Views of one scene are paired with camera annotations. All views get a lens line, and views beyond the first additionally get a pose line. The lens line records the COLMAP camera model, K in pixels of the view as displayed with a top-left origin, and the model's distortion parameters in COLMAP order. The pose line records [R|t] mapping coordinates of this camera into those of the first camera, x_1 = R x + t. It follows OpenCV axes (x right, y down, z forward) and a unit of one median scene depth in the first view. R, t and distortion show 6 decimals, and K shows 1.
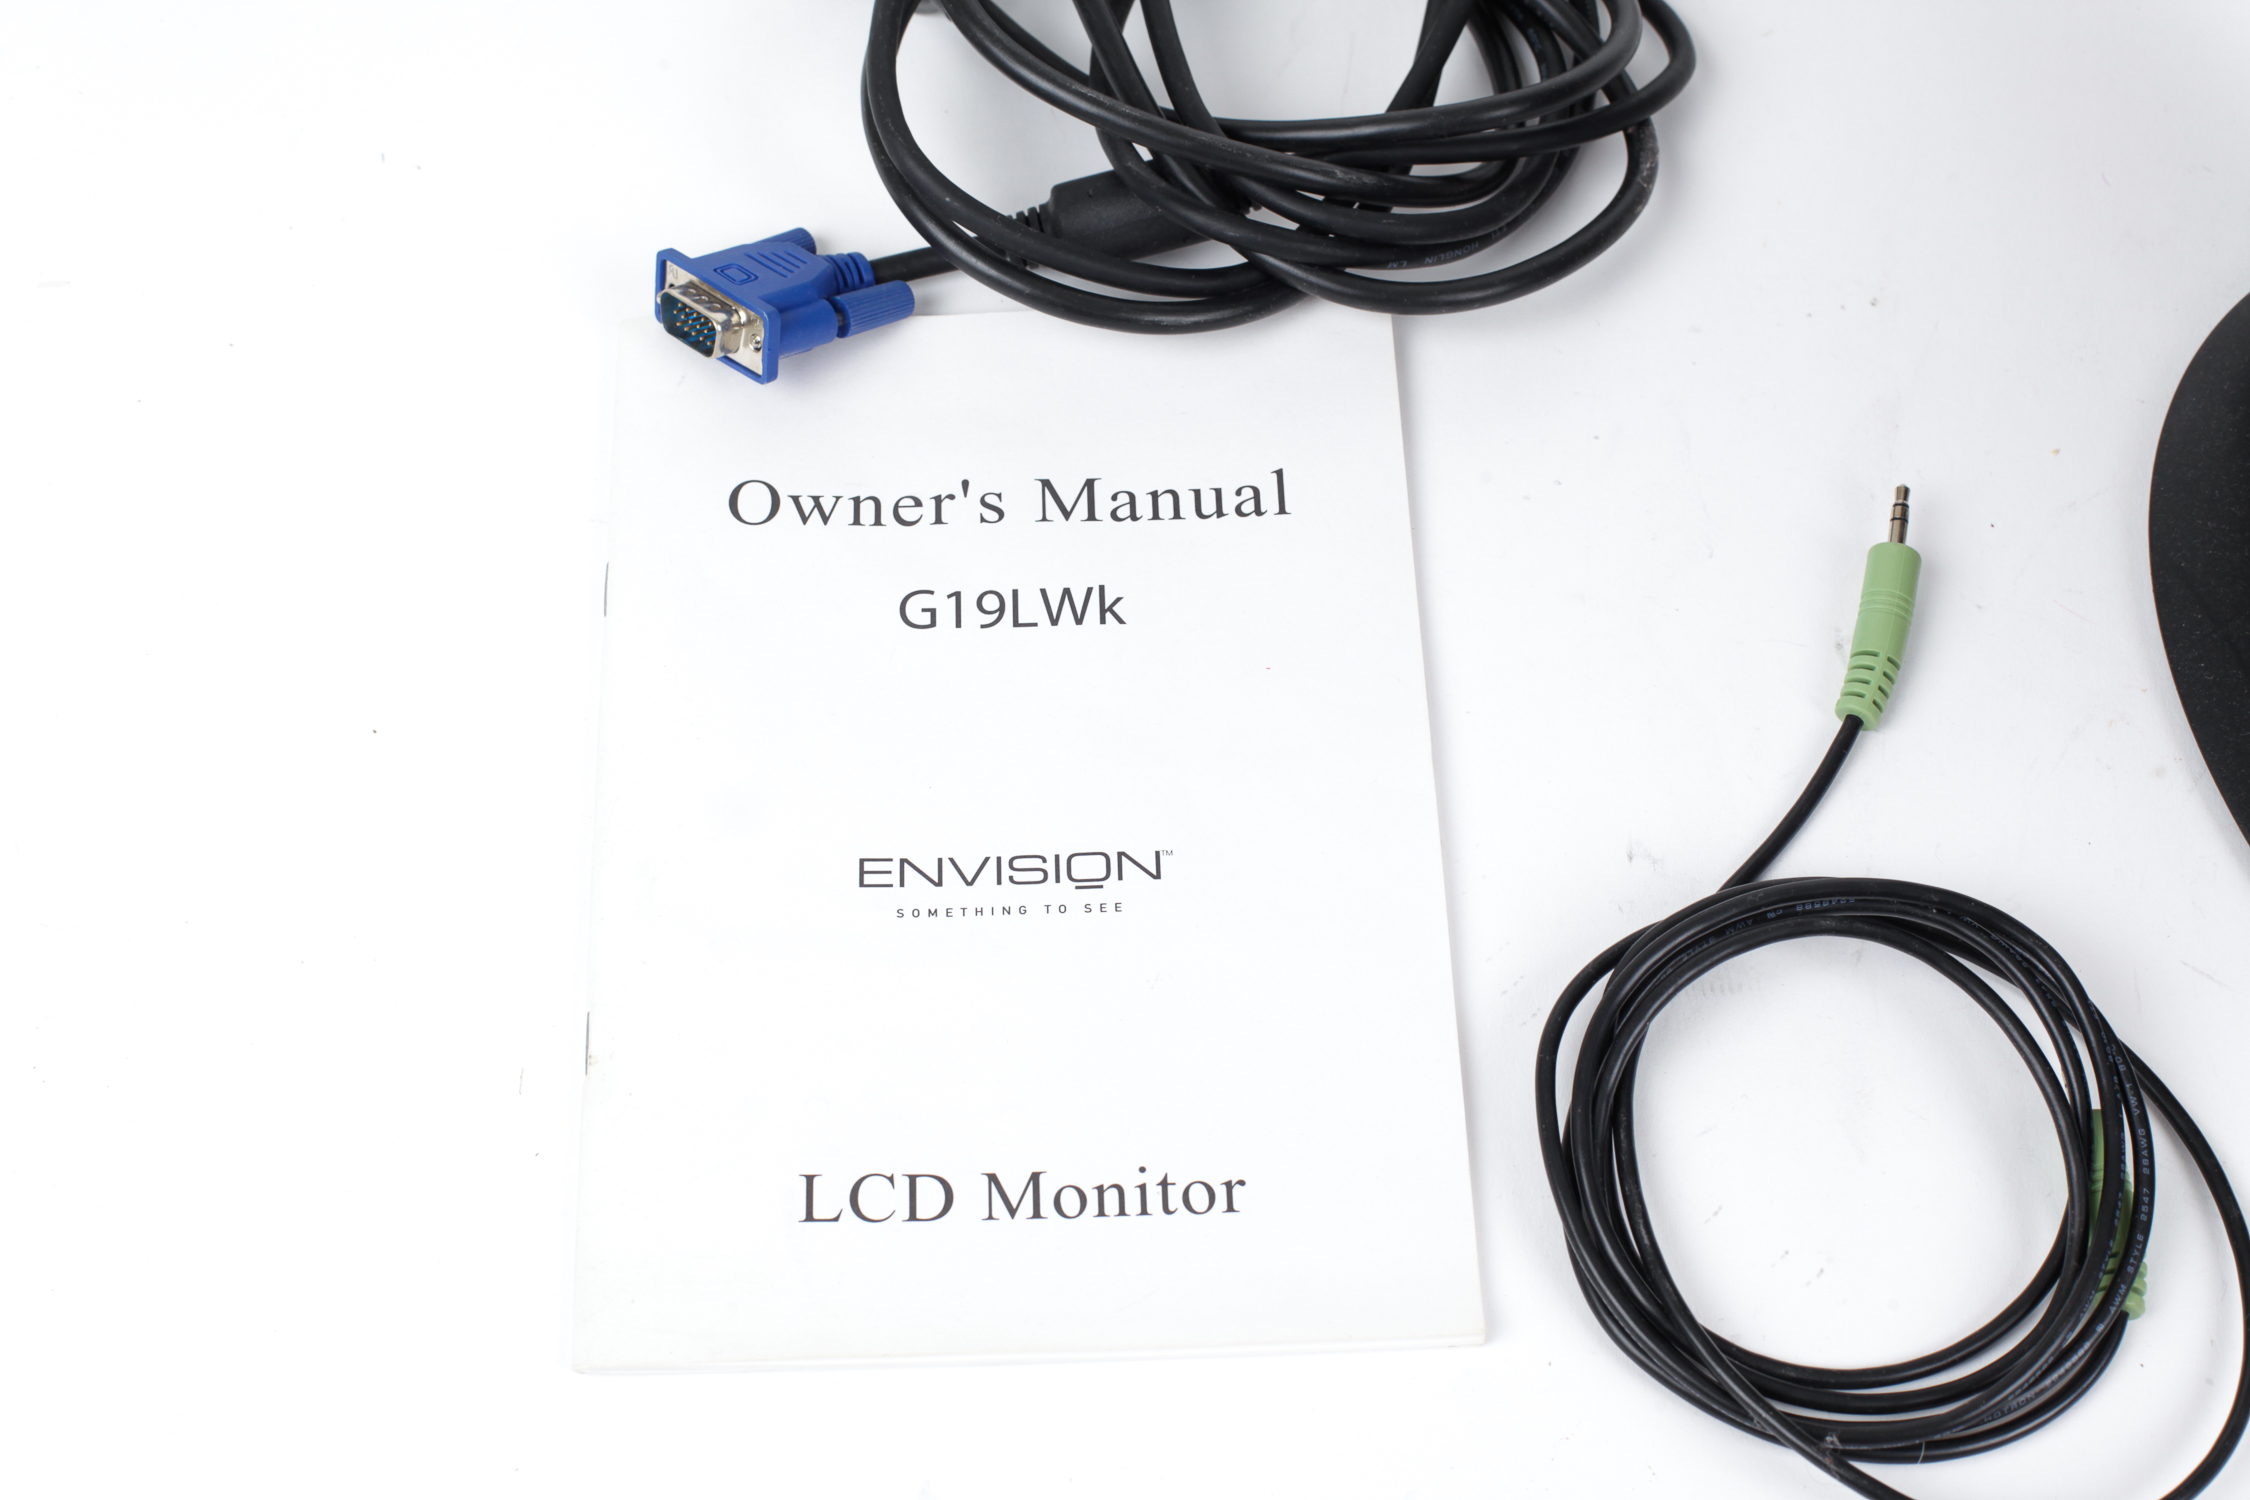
lens RADIAL K [[3437.1, 0, 1125.0], [0, 3437.1, 750.0], [0, 0, 1]] dist [-0.188929, 0.090979]
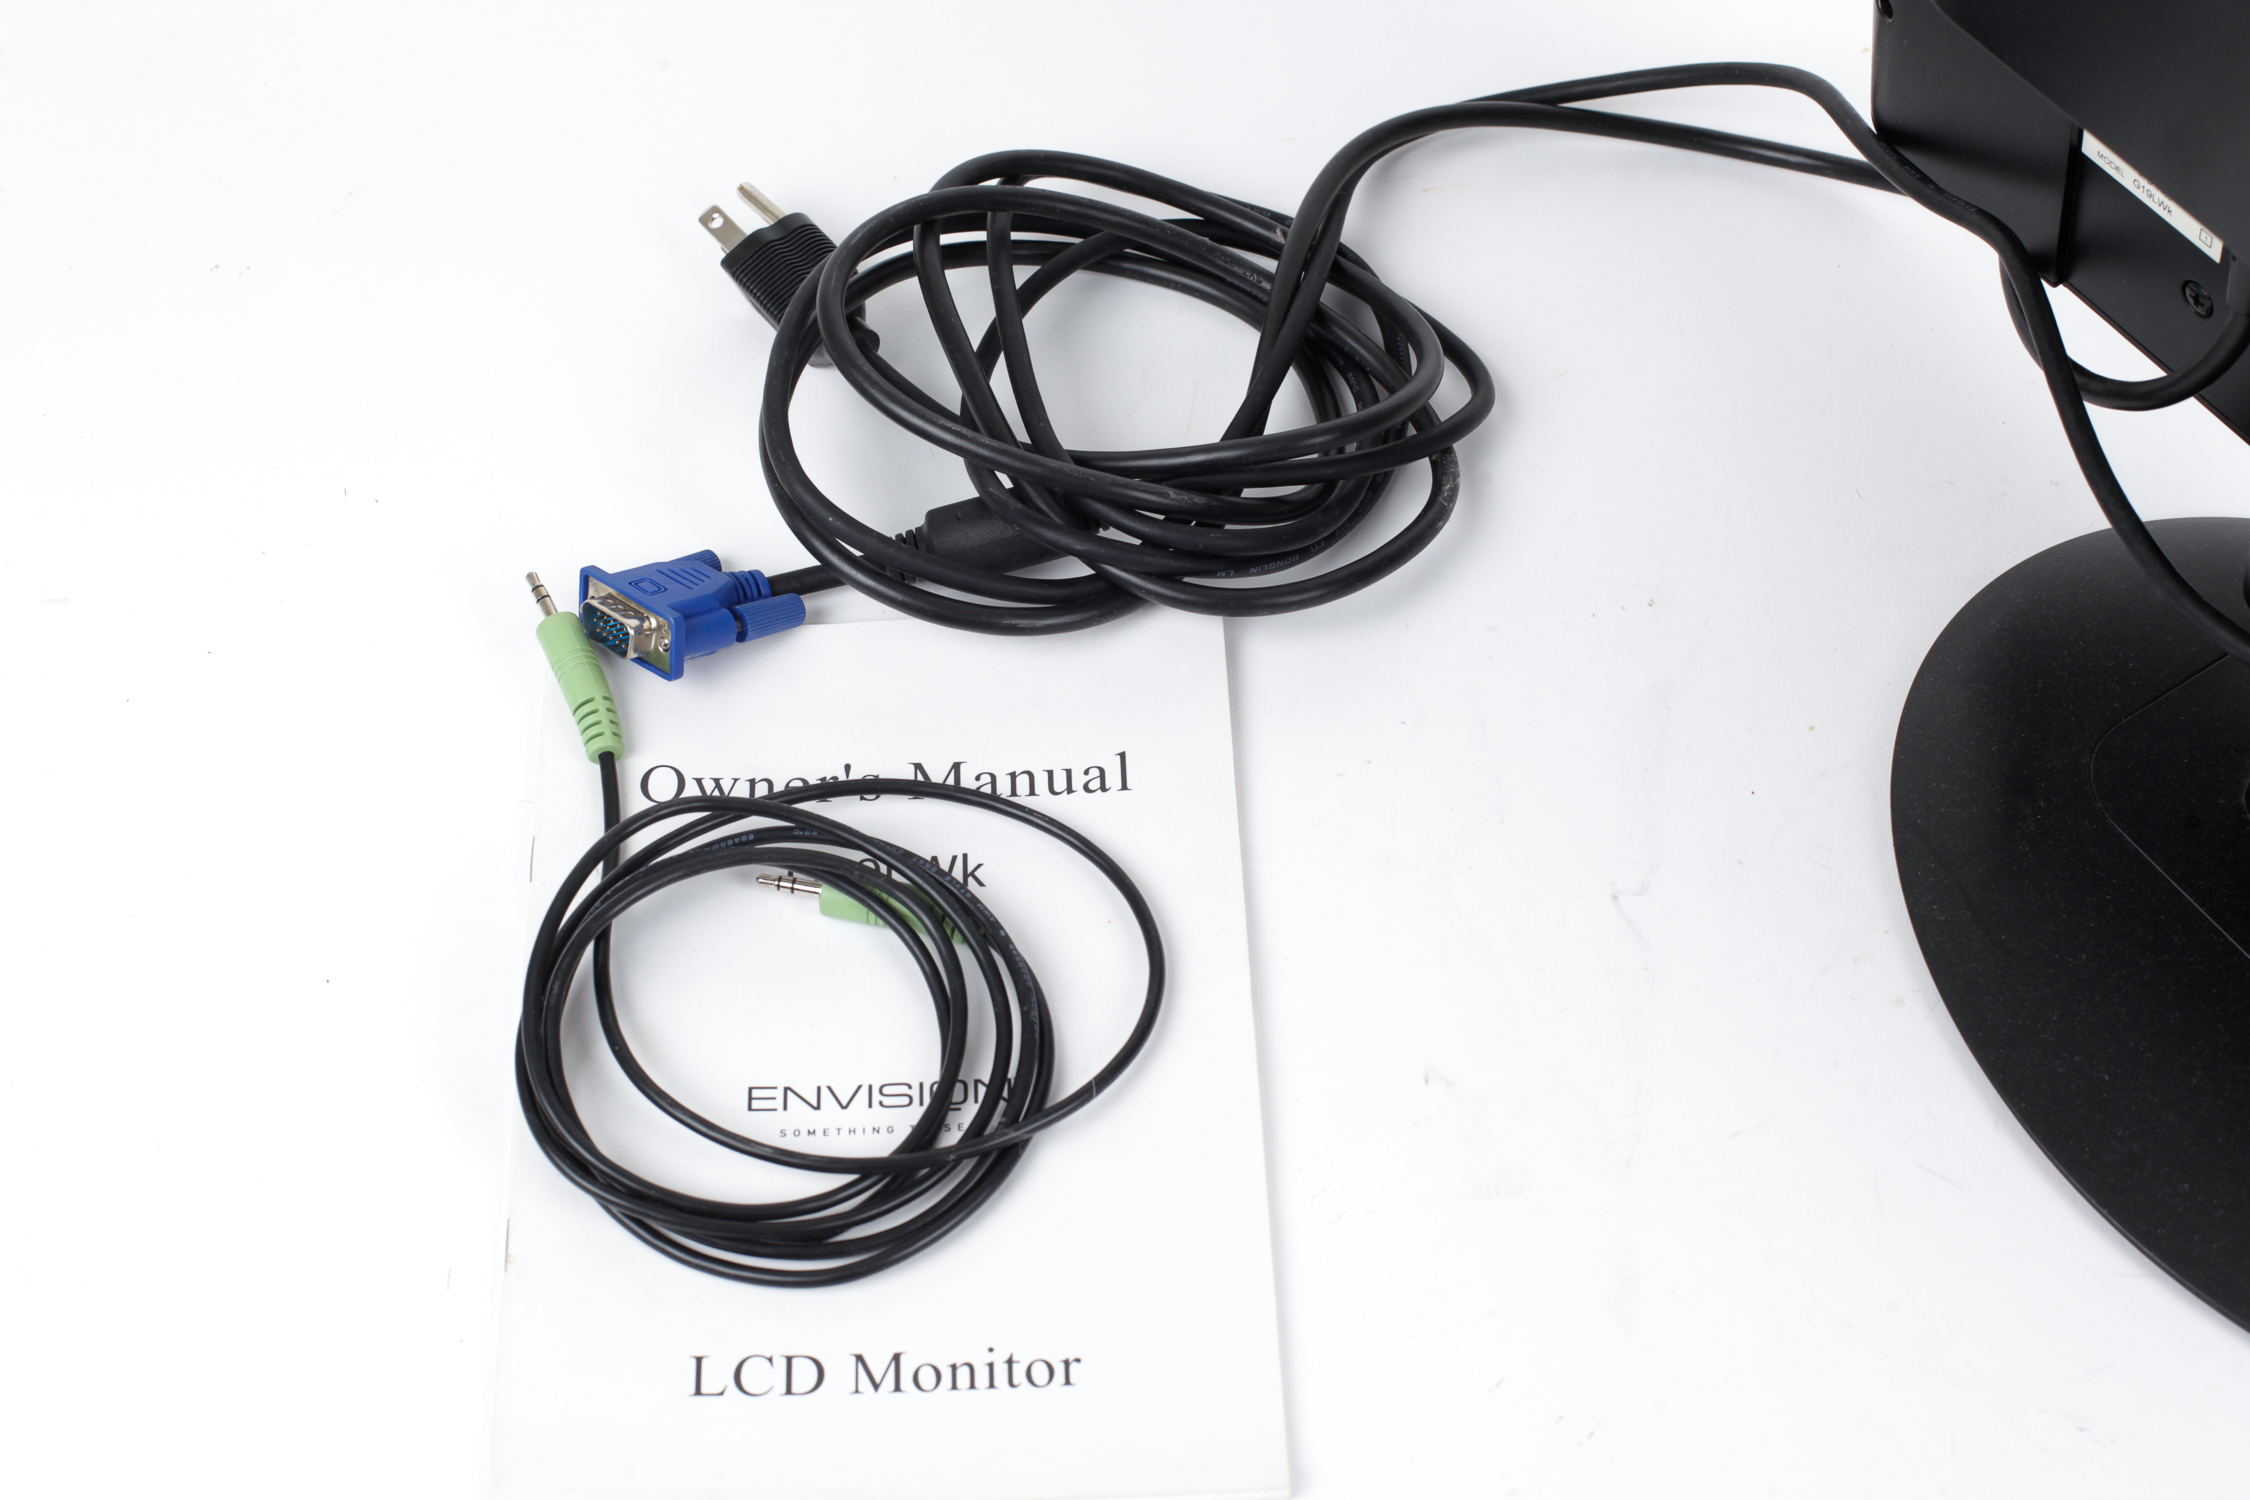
lens RADIAL K [[3437.1, 0, 1125.0], [0, 3437.1, 750.0], [0, 0, 1]] dist [-0.188929, 0.090979]
pose [[0.999960, -0.008837, -0.001171, 0.047182], [0.008625, 0.992314, -0.123443, 0.058506], [0.002253, 0.123428, 0.992351, -0.133550]]
